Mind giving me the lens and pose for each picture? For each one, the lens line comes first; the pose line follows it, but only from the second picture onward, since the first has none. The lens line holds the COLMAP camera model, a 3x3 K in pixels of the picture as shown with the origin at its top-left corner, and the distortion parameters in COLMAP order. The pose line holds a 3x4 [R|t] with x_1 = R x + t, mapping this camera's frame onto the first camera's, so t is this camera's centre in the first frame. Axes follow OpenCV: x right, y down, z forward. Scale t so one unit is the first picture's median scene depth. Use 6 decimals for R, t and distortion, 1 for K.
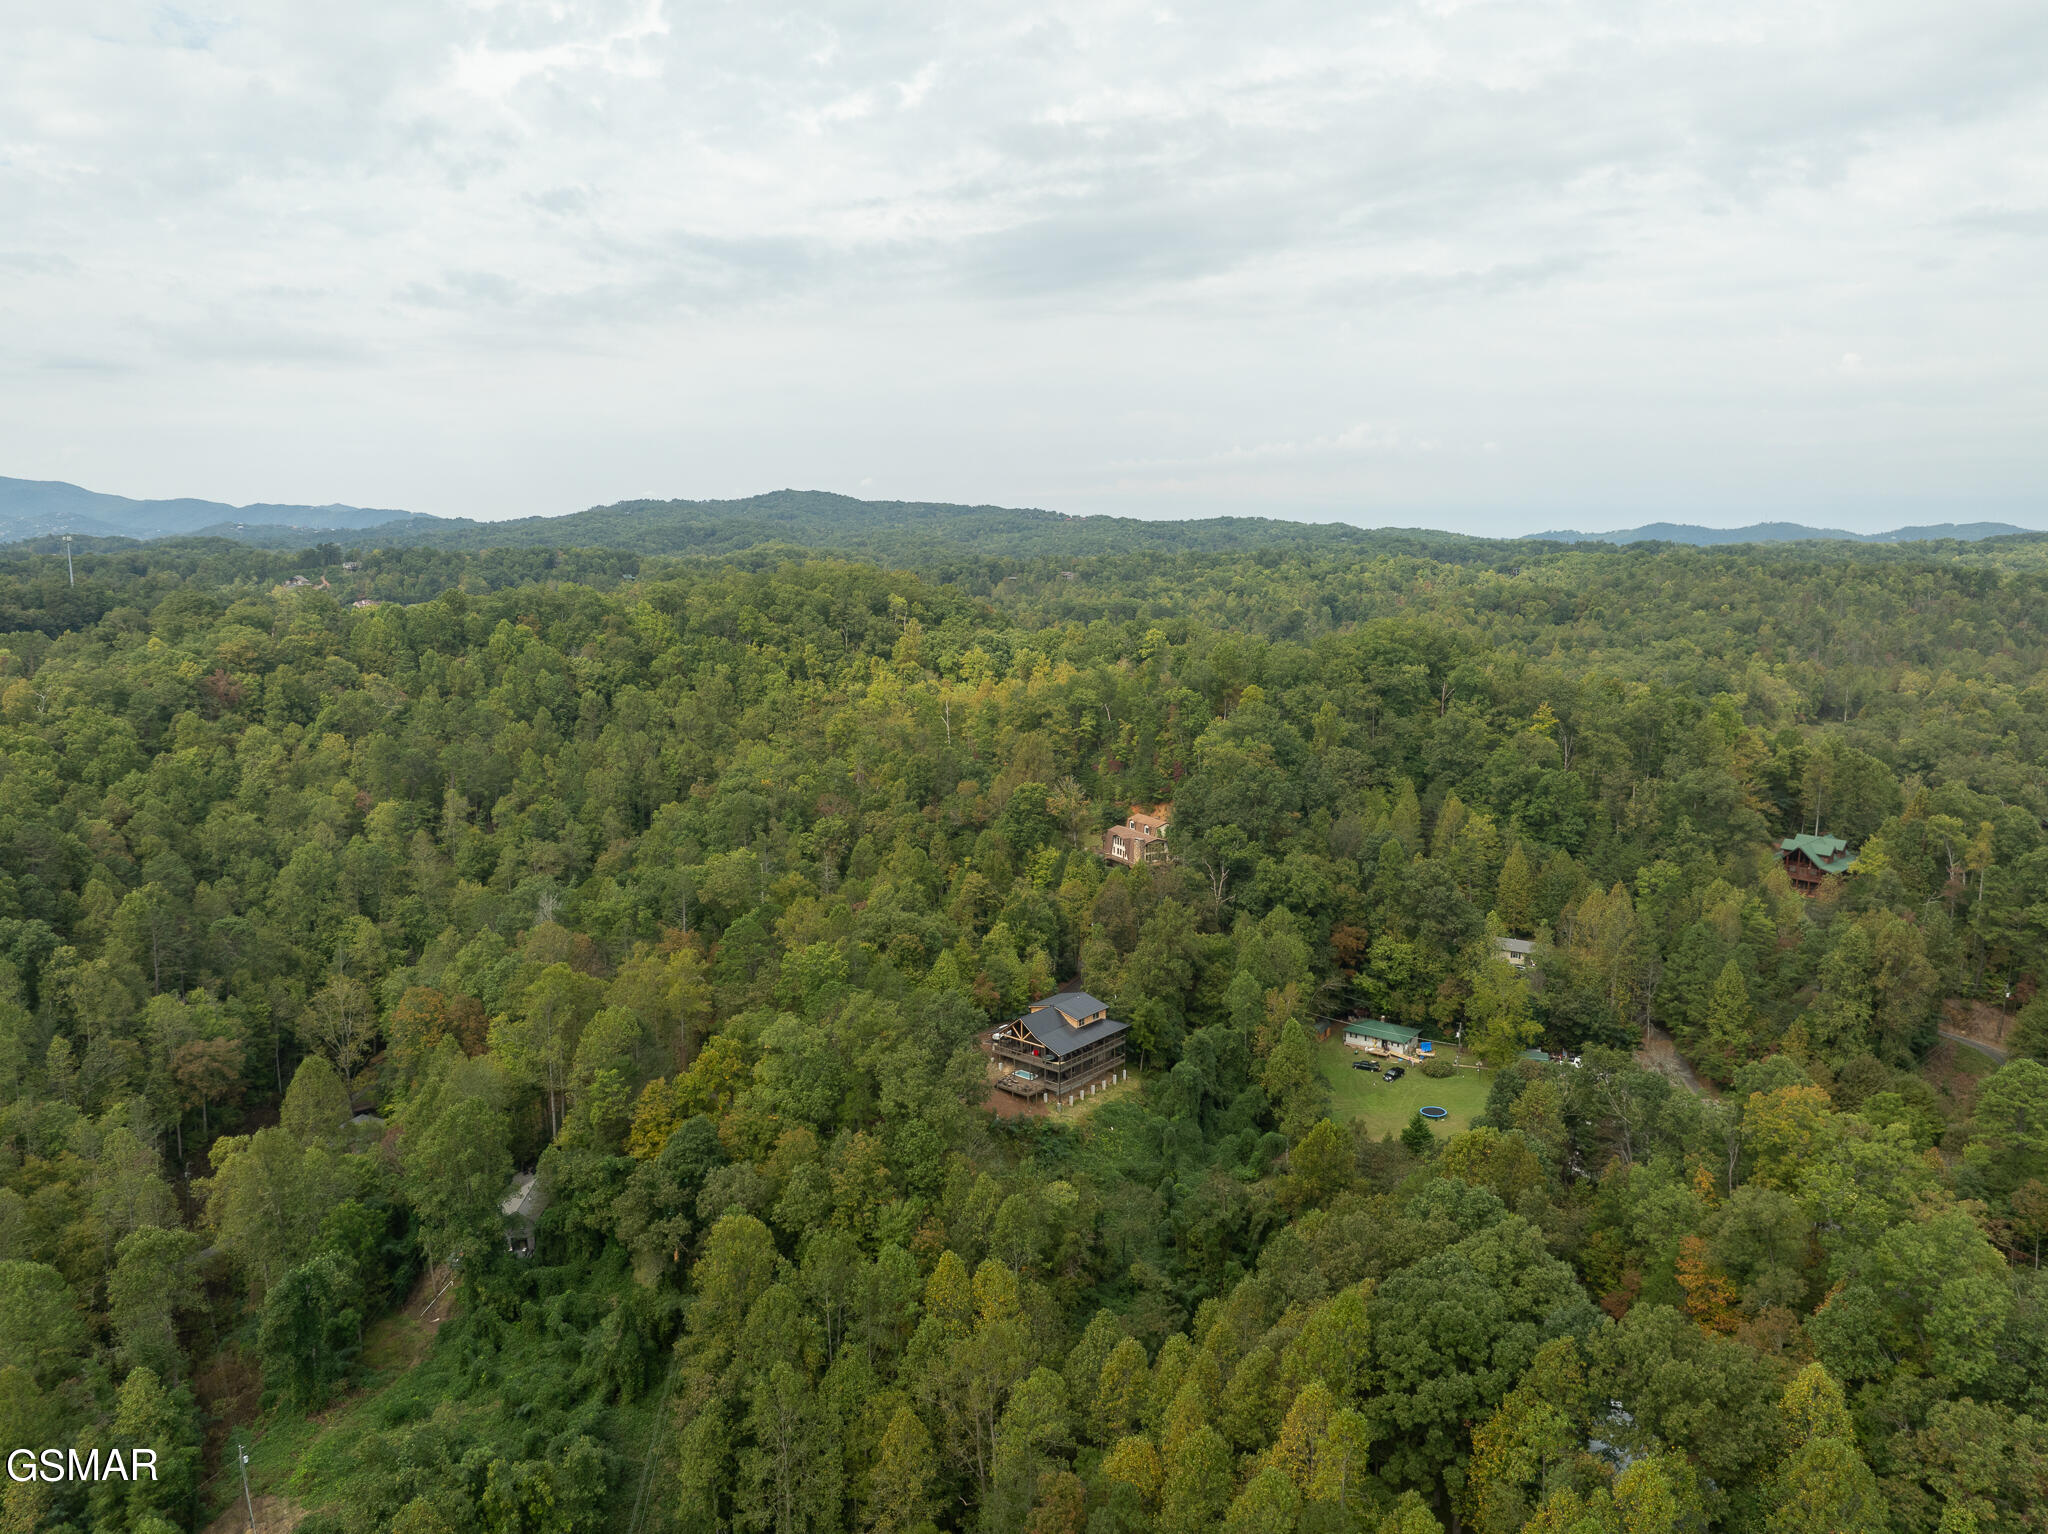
lens RADIAL K [[1491.7, 0, 1024.0], [0, 1491.7, 767.0], [0, 0, 1]] dist [-0.001717, -0.000920]
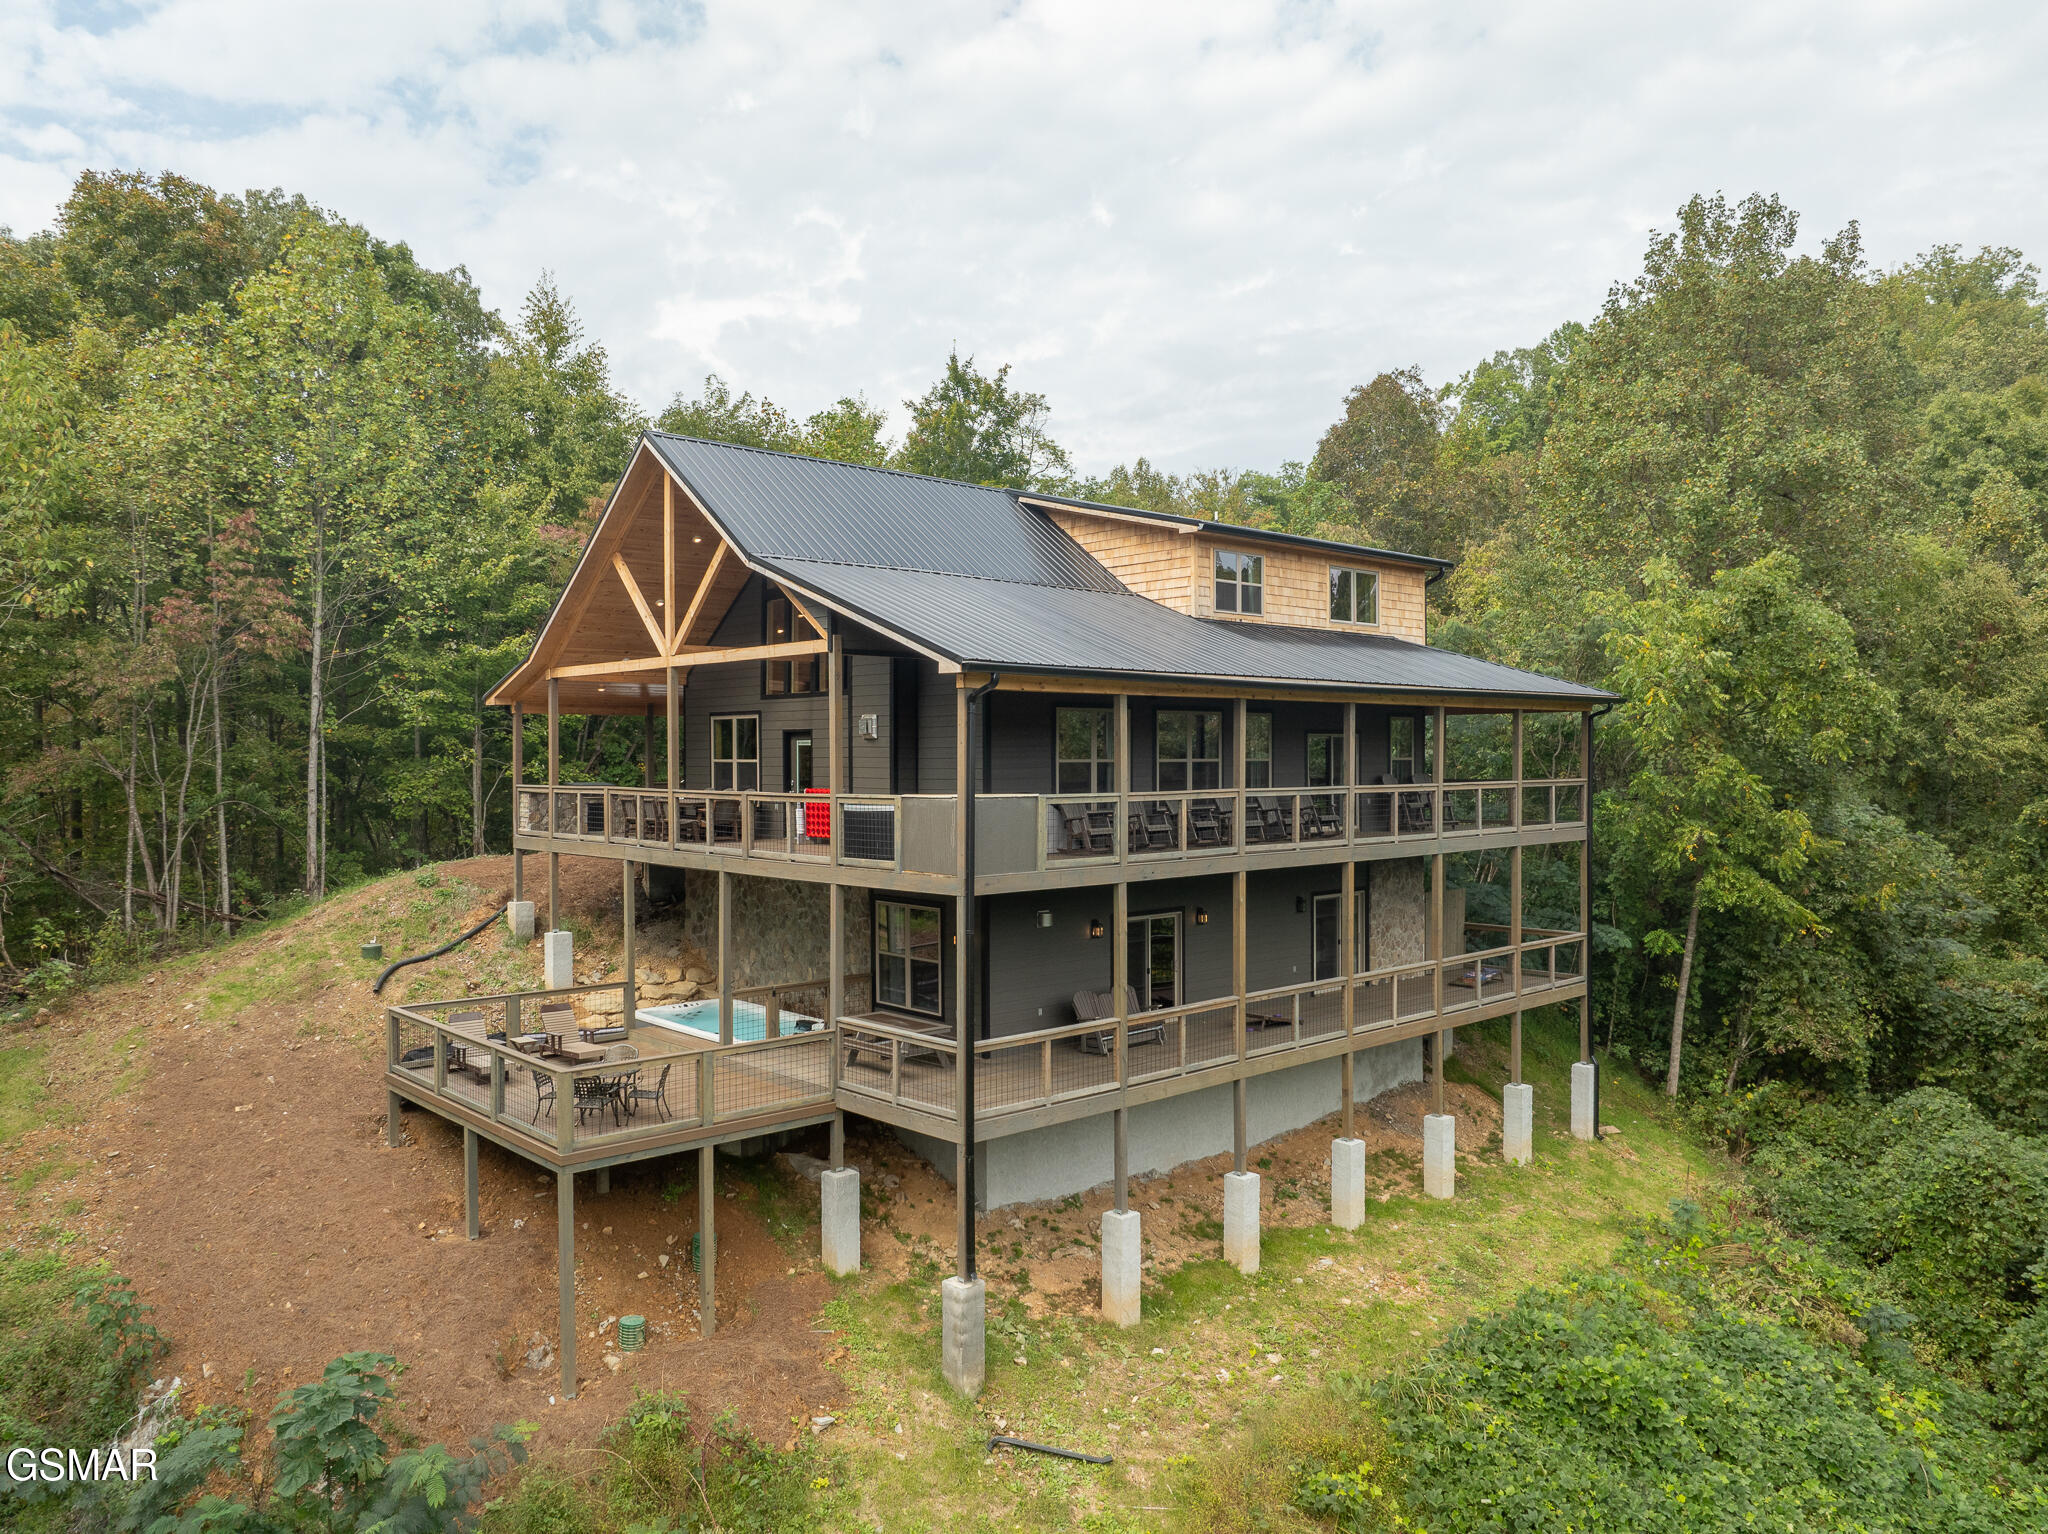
lens RADIAL K [[1456.1, 0, 1024.0], [0, 1456.1, 767.0], [0, 0, 1]] dist [-0.044706, -0.002895]
pose [[0.992788, 0.002574, -0.119853, 0.035725], [-0.022050, 0.986633, -0.161458, 0.204240], [0.117835, 0.162936, 0.979575, 0.891555]]
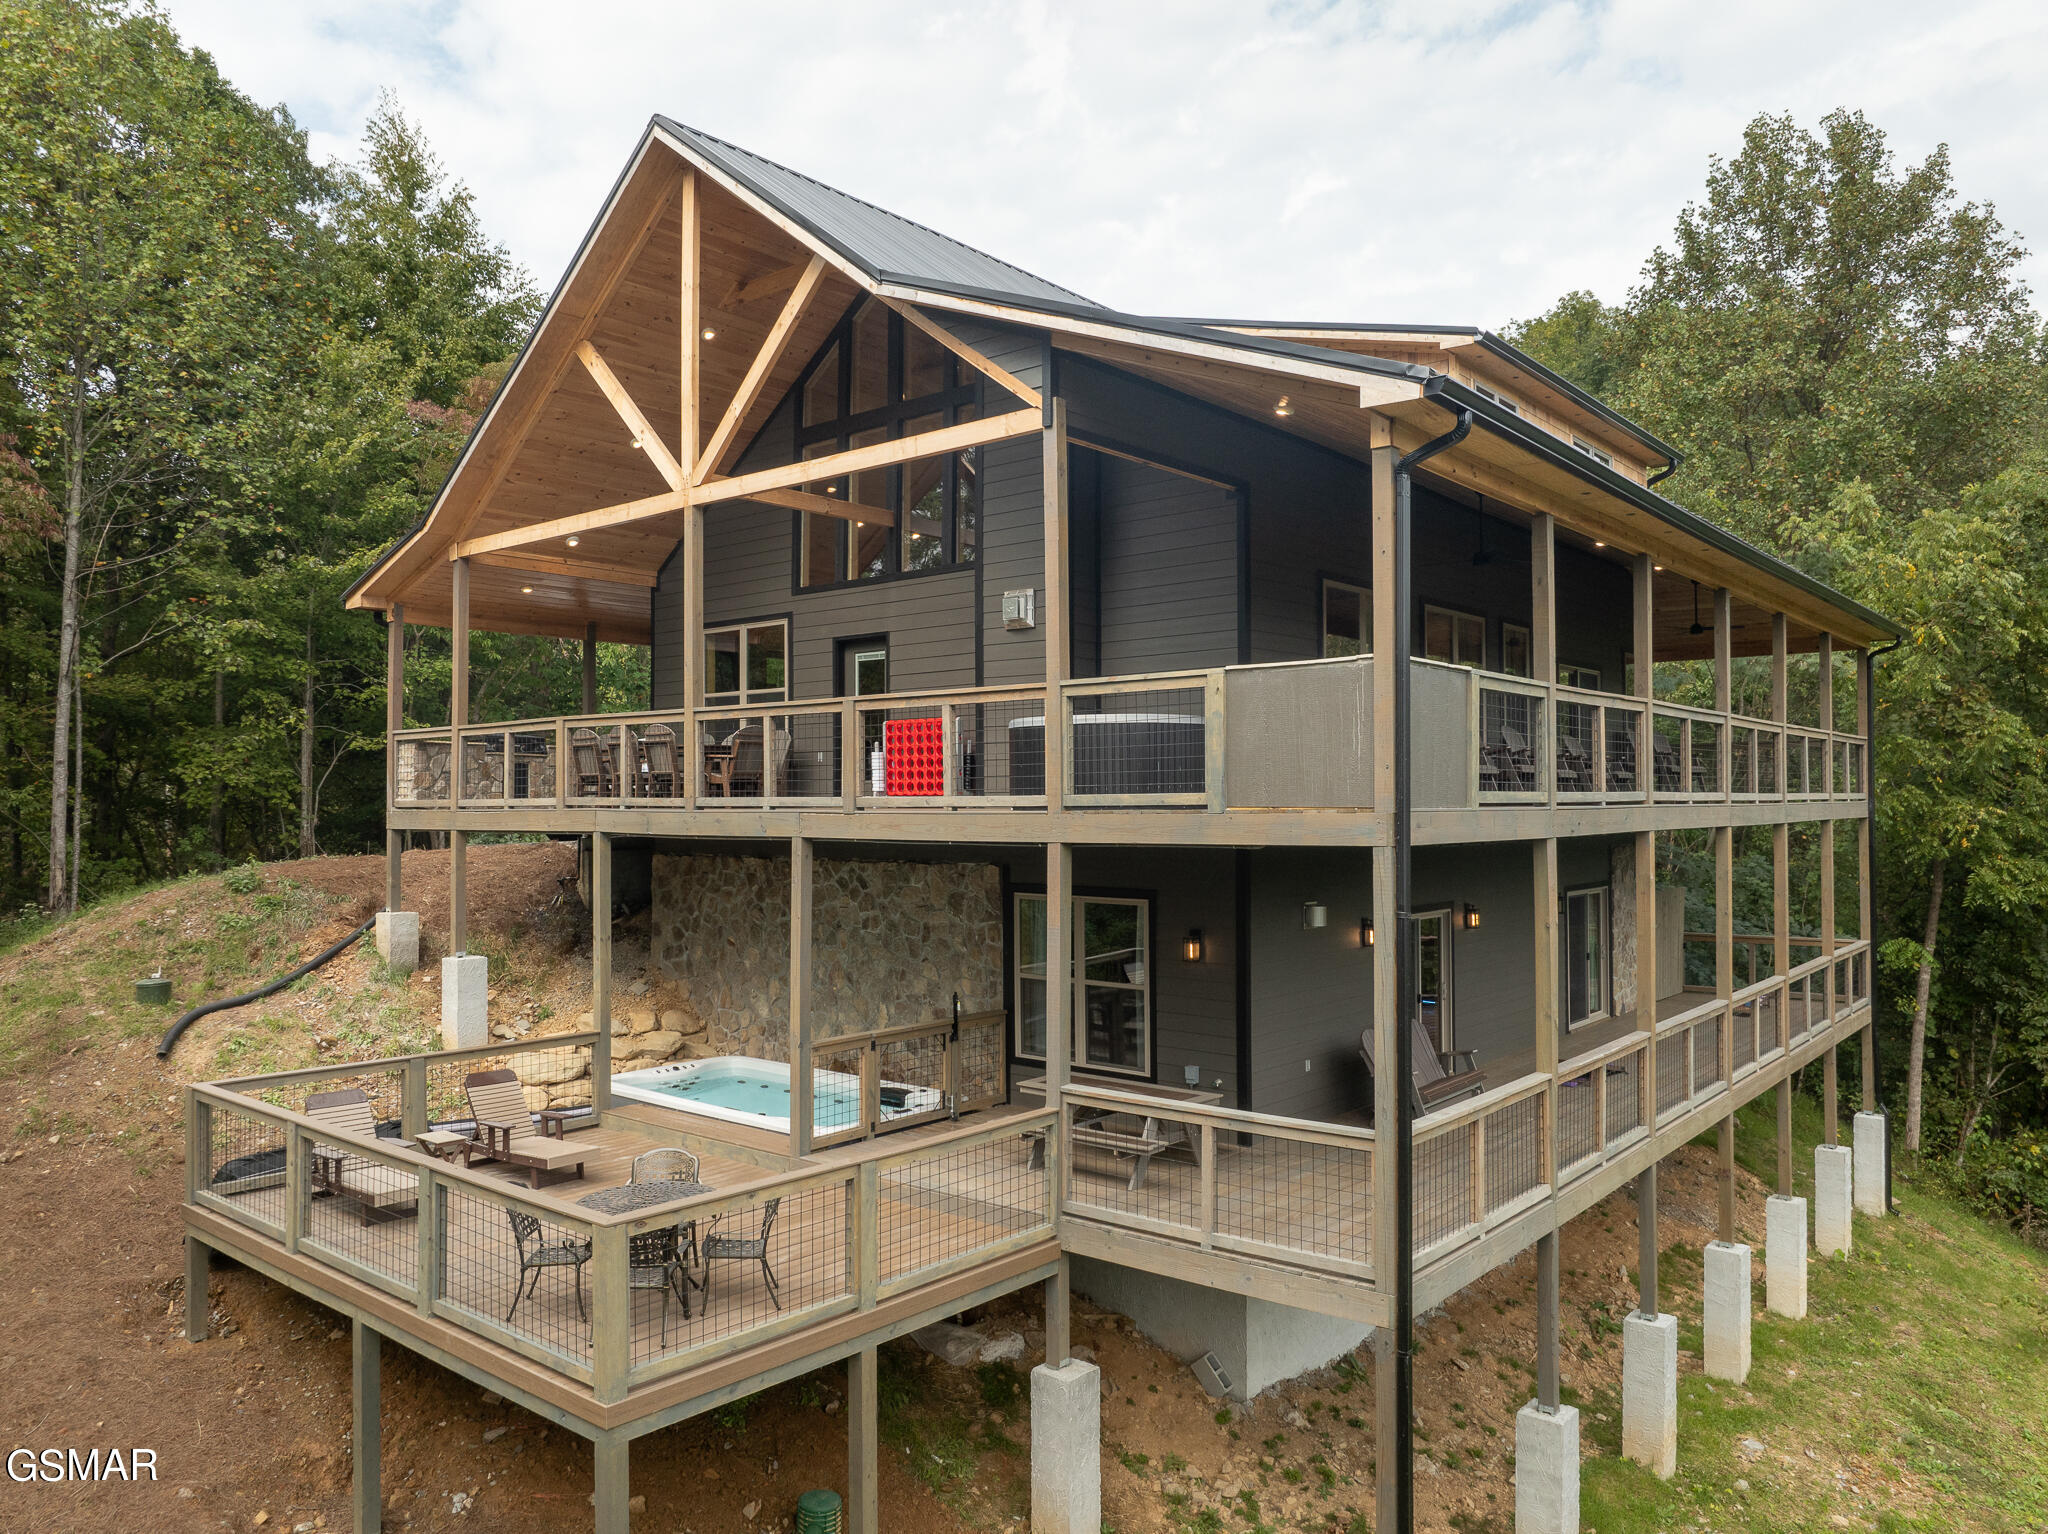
lens RADIAL K [[1457.8, 0, 1024.0], [0, 1457.8, 767.0], [0, 0, 1]] dist [-0.069906, 0.048000]
pose [[0.999956, 0.001429, 0.009295, 0.012487], [0.000407, 0.980871, -0.194657, 0.204225], [-0.009395, 0.194652, 0.980827, 0.928931]]
